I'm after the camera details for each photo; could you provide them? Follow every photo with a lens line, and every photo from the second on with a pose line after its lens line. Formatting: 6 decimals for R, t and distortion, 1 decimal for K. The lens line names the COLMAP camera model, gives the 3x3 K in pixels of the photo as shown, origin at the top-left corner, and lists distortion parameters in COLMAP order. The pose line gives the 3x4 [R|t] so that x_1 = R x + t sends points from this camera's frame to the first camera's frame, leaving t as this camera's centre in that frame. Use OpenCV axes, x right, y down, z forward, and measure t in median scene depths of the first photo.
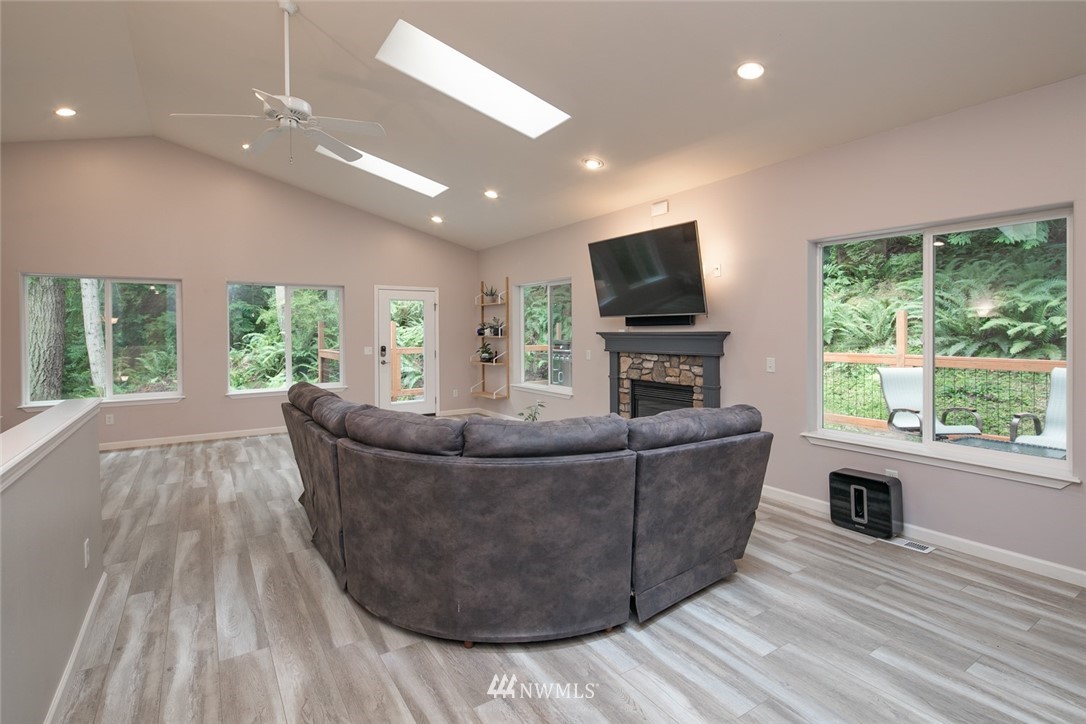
lens RADIAL K [[523.1, 0, 535.4], [0, 523.1, 333.1], [0, 0, 1]] dist [0.004021, -0.000924]
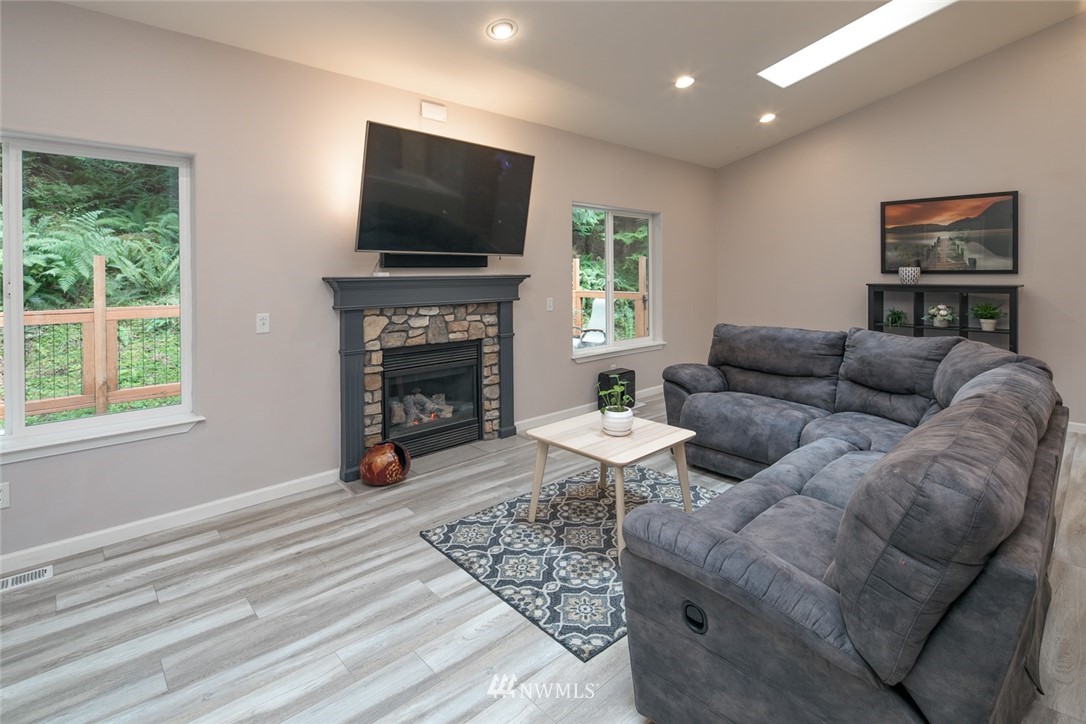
lens RADIAL K [[523.1, 0, 546.1], [0, 523.1, 276.0], [0, 0, 1]] dist [0.004021, -0.000924]
pose [[-0.178942, 0.001449, 0.983859, -0.540720], [0.011467, 0.999934, 0.000613, -0.000811], [-0.983793, 0.011392, -0.178947, 1.004412]]
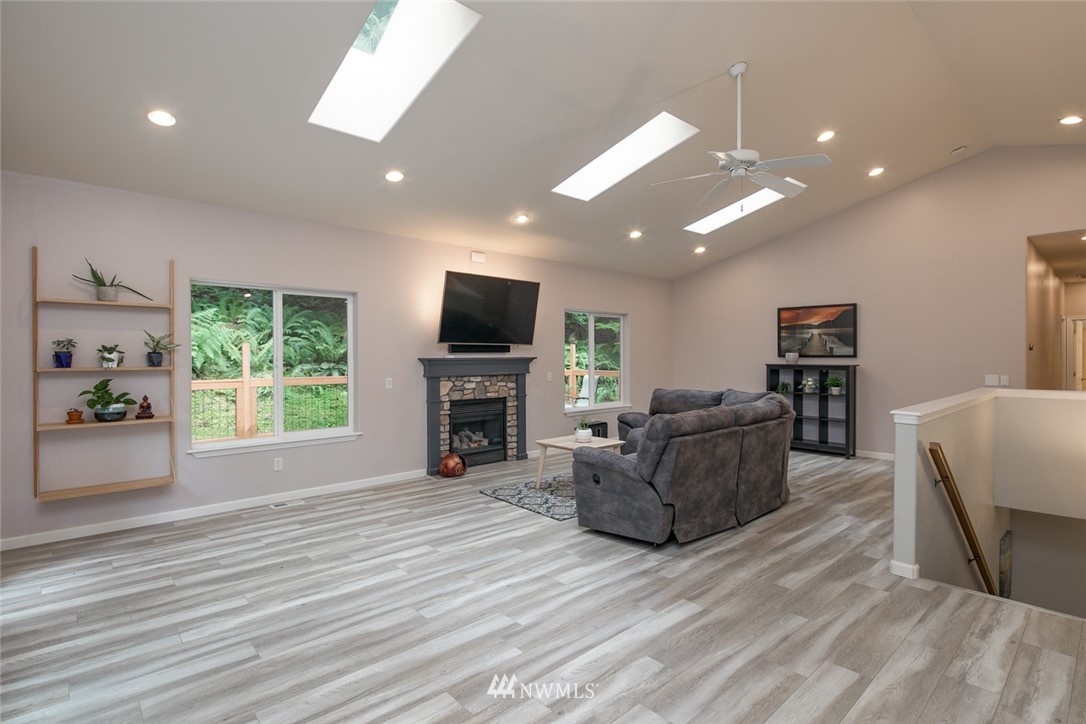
lens RADIAL K [[523.1, 0, 541.4], [0, 523.1, 360.4], [0, 0, 1]] dist [0.004021, -0.000924]
pose [[-0.161094, -0.002195, 0.986937, -1.021825], [0.008261, 0.999959, 0.003572, 0.001214], [-0.986905, 0.008729, -0.161069, 1.081642]]
